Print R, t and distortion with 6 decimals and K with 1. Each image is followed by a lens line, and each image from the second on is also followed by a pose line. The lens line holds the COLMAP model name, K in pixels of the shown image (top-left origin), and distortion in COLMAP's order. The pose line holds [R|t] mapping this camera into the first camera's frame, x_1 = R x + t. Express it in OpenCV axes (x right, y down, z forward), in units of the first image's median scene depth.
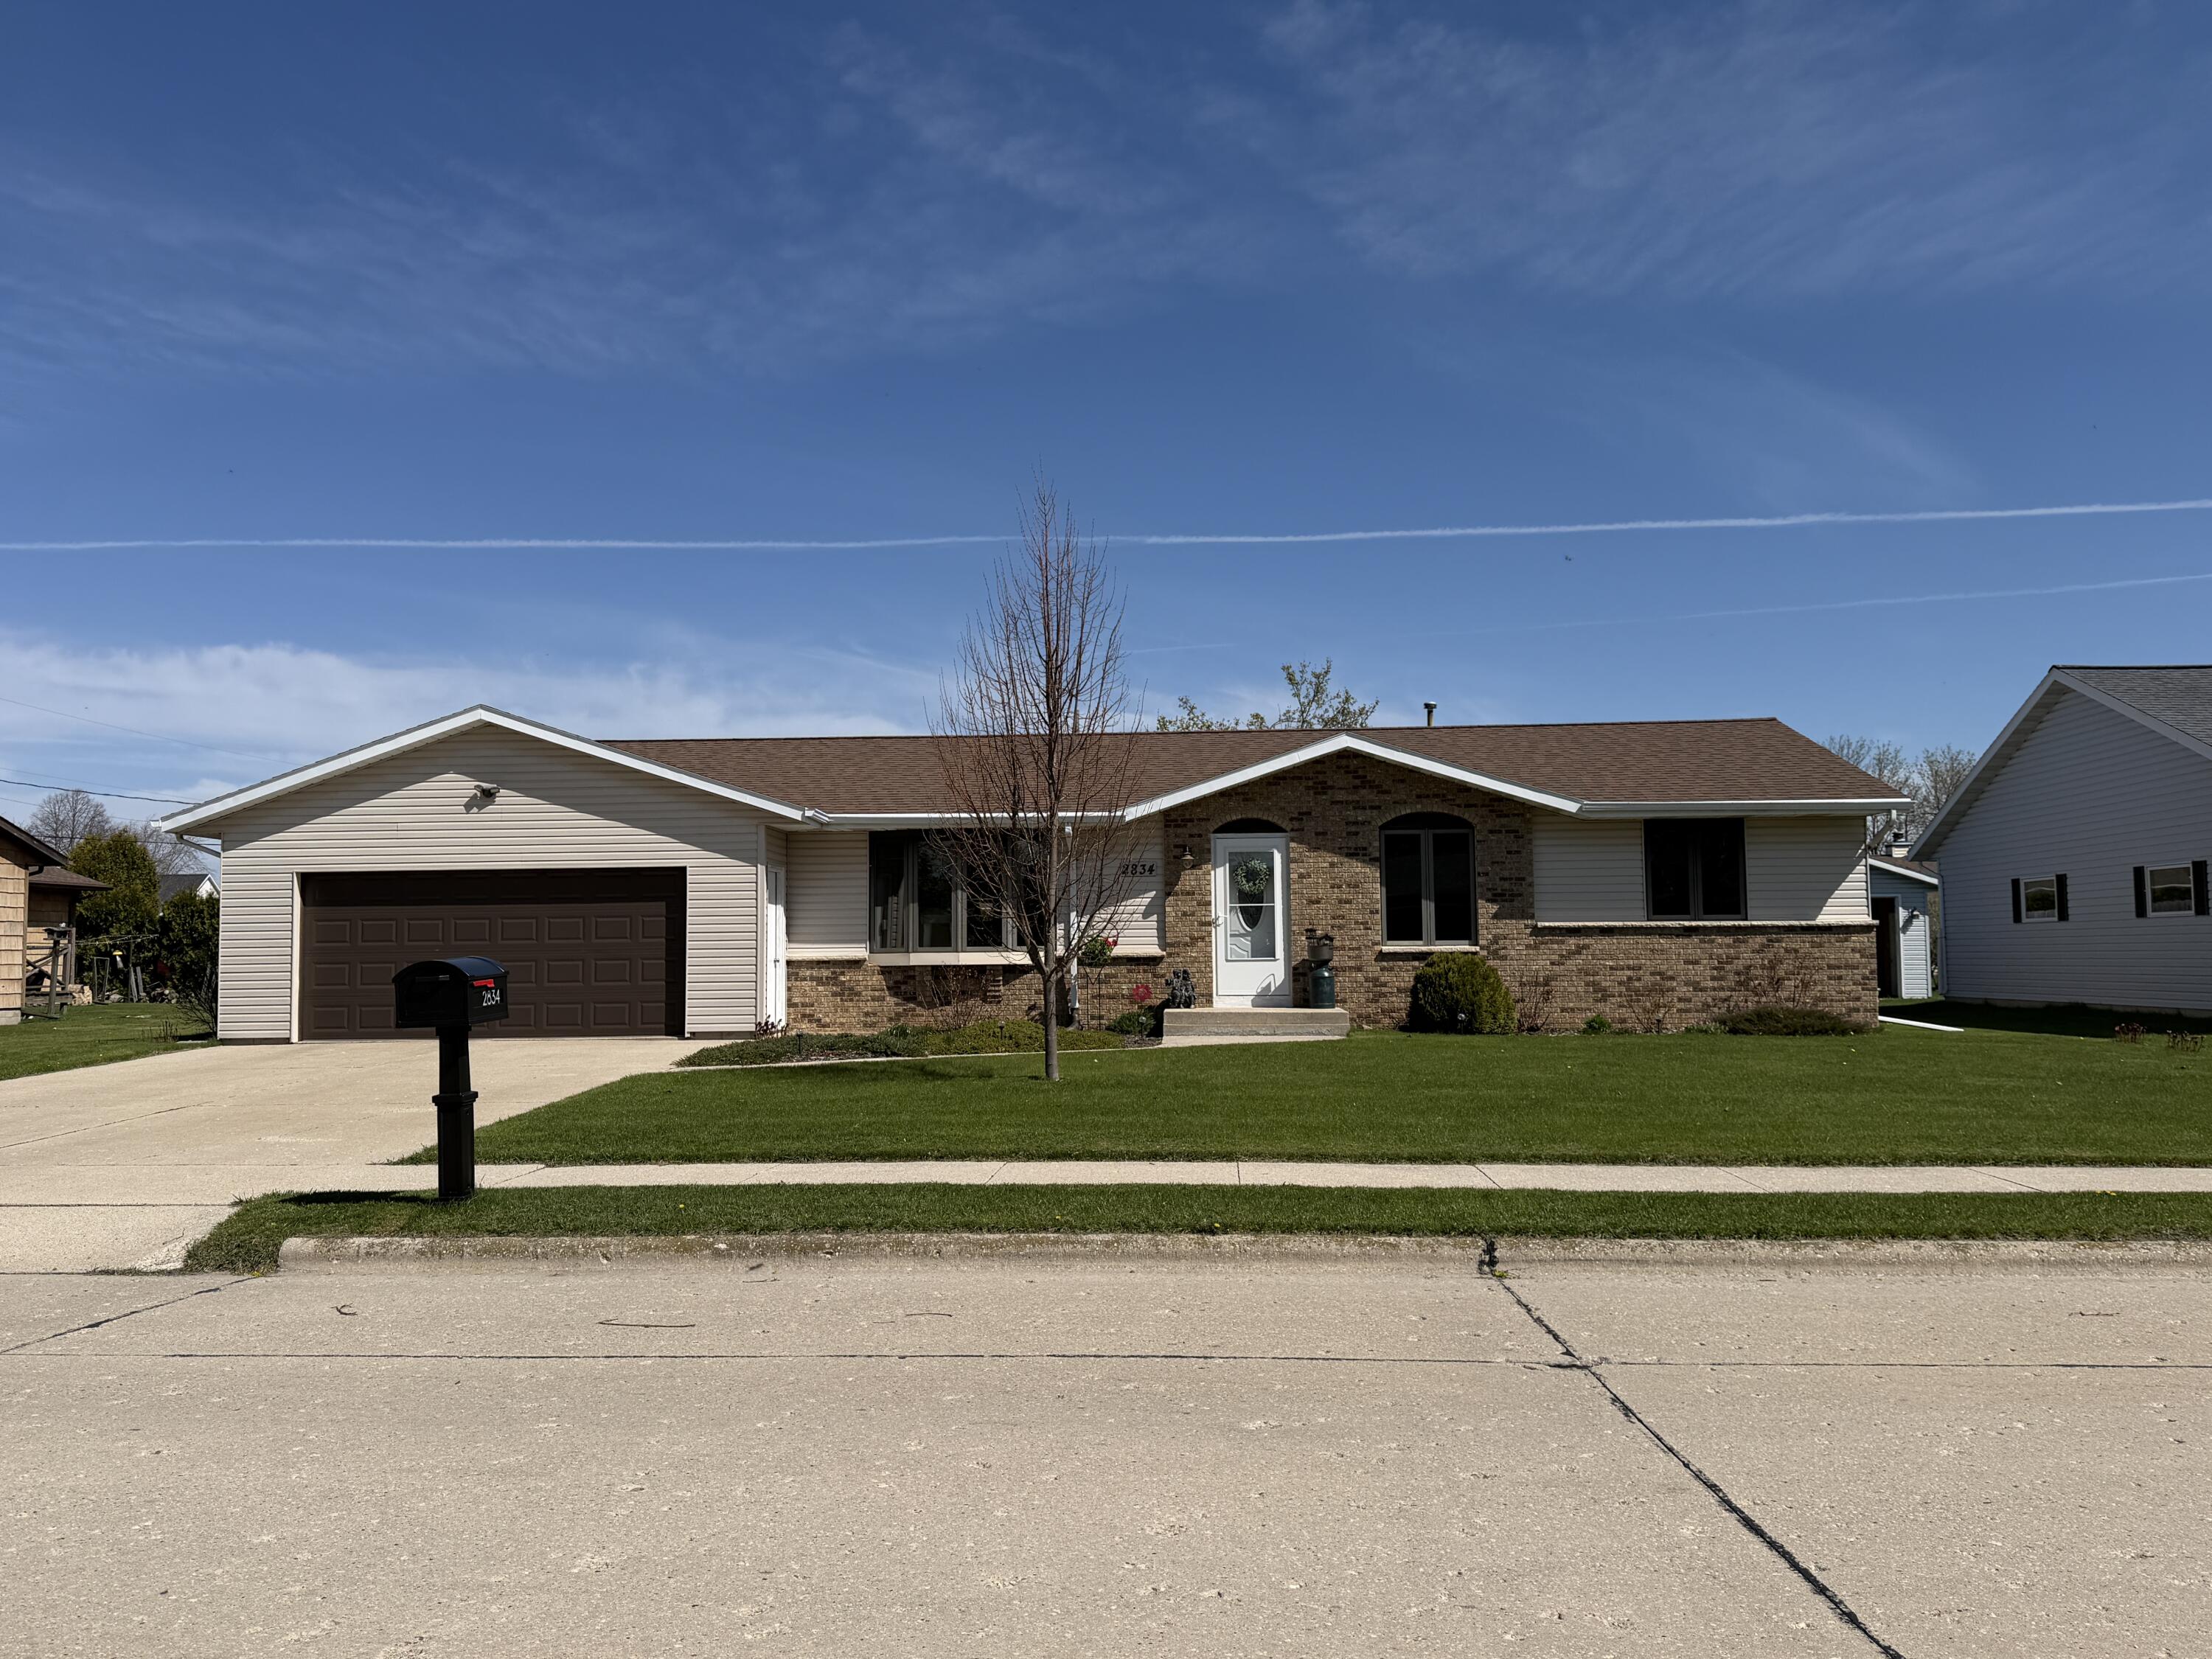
lens RADIAL K [[1818.3, 0, 1114.6], [0, 1818.3, 824.0], [0, 0, 1]] dist [0.086480, -0.134889]
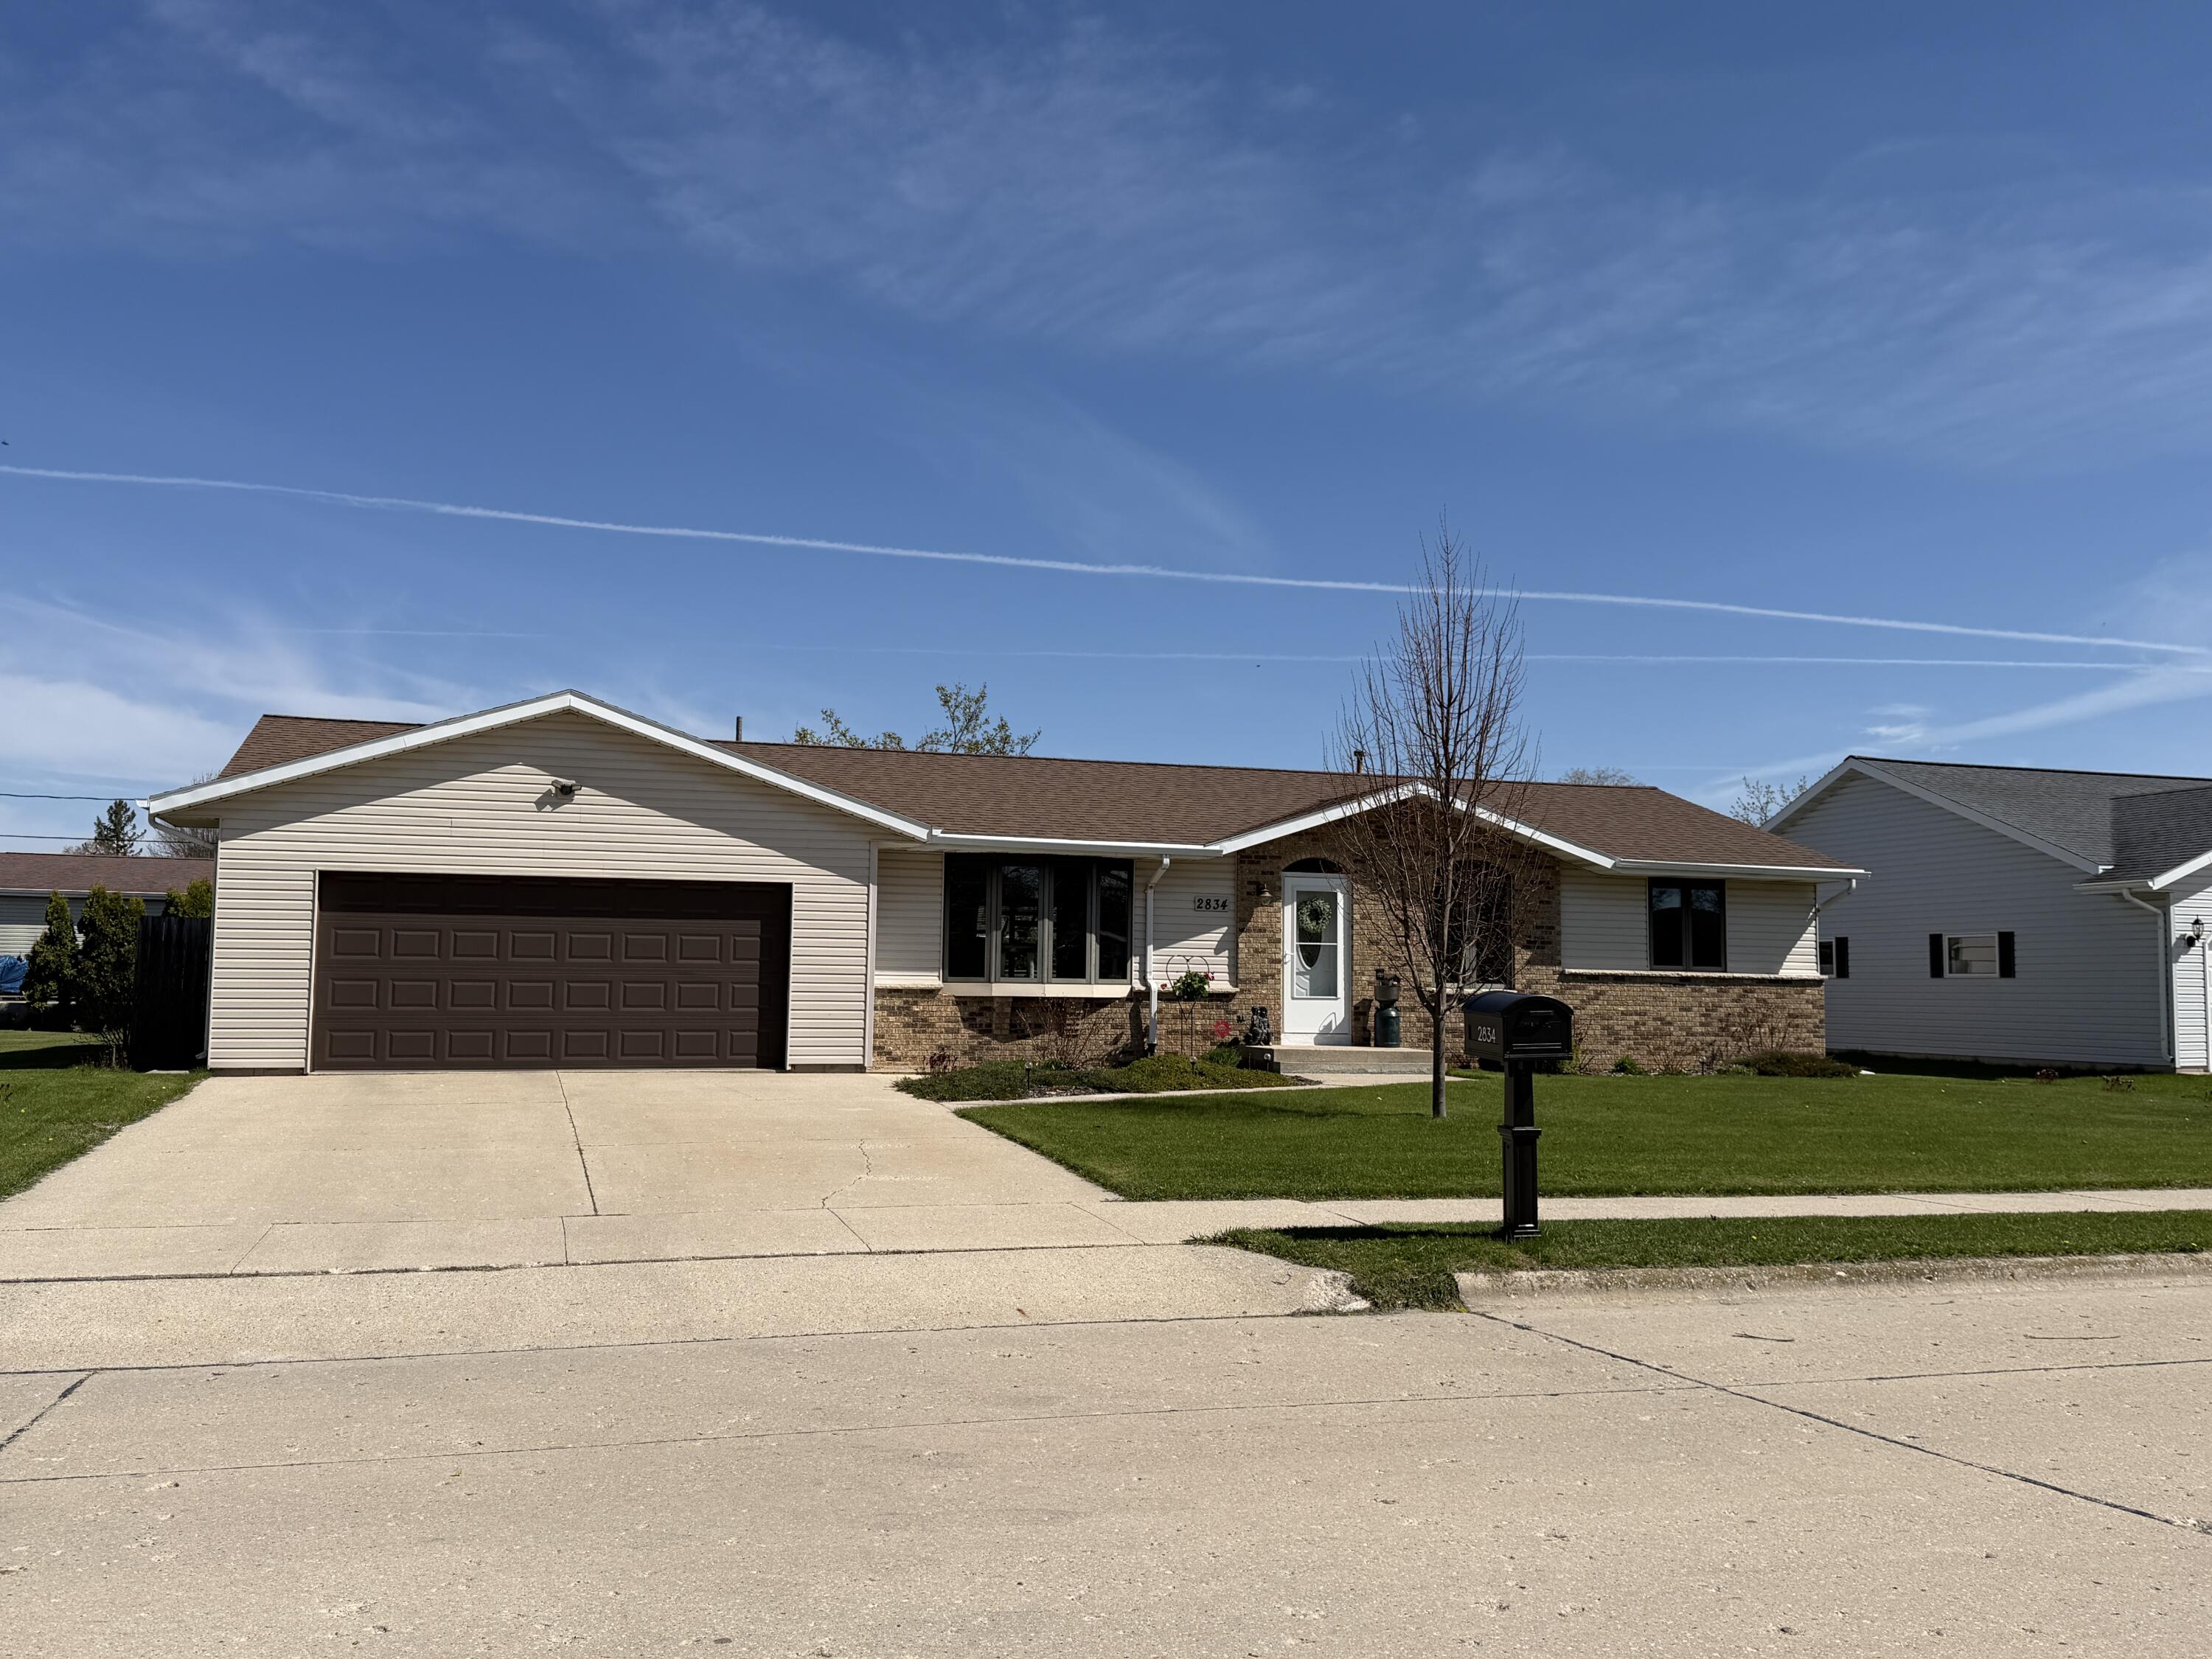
lens RADIAL K [[1929.9, 0, 1106.6], [0, 1929.9, 807.6], [0, 0, 1]] dist [0.081582, -0.107873]
pose [[0.930941, 0.056668, 0.360746, -0.429143], [-0.049210, 0.998343, -0.029832, 0.006725], [-0.361838, 0.010019, 0.932187, 0.040587]]
